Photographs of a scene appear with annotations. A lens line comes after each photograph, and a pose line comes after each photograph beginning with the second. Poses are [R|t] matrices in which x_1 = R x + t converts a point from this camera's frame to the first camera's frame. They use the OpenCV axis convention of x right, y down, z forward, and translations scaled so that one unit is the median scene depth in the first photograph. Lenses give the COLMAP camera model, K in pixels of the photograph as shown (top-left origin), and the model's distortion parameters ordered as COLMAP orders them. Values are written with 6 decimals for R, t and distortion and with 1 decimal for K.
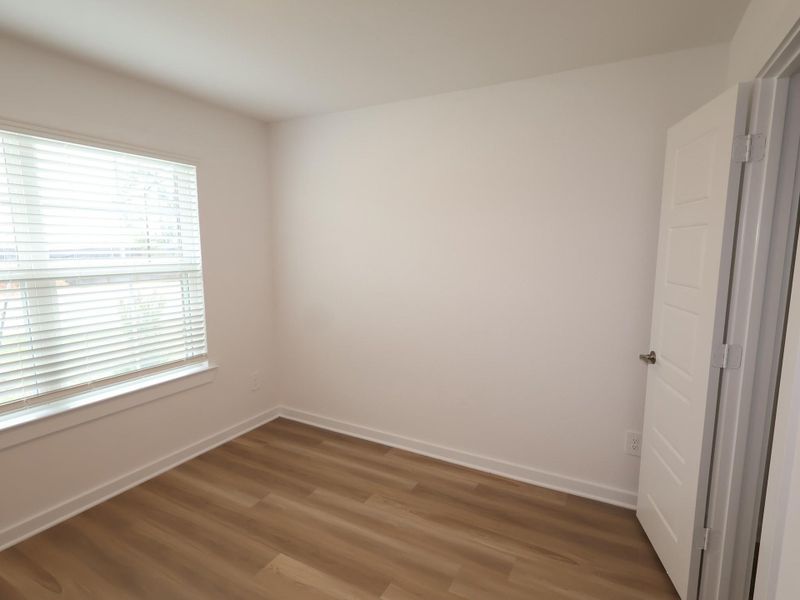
lens RADIAL K [[429.9, 0, 401.4], [0, 429.9, 303.0], [0, 0, 1]] dist [0.016327, -0.003723]
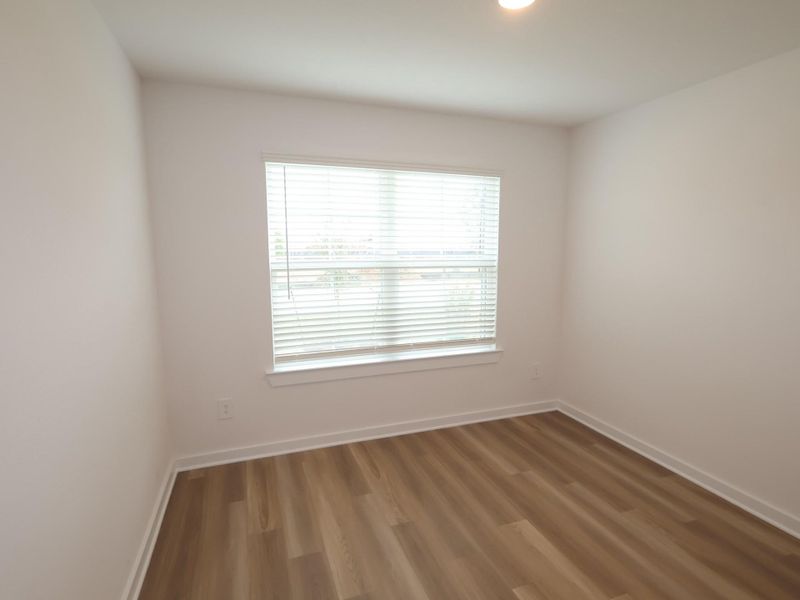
lens RADIAL K [[429.9, 0, 401.4], [0, 429.9, 303.0], [0, 0, 1]] dist [0.016327, -0.003723]
pose [[0.758254, 0.090287, -0.645677, 0.109615], [-0.090471, 0.995354, 0.032938, 0.009620], [0.645651, 0.033439, 0.762900, -0.059947]]
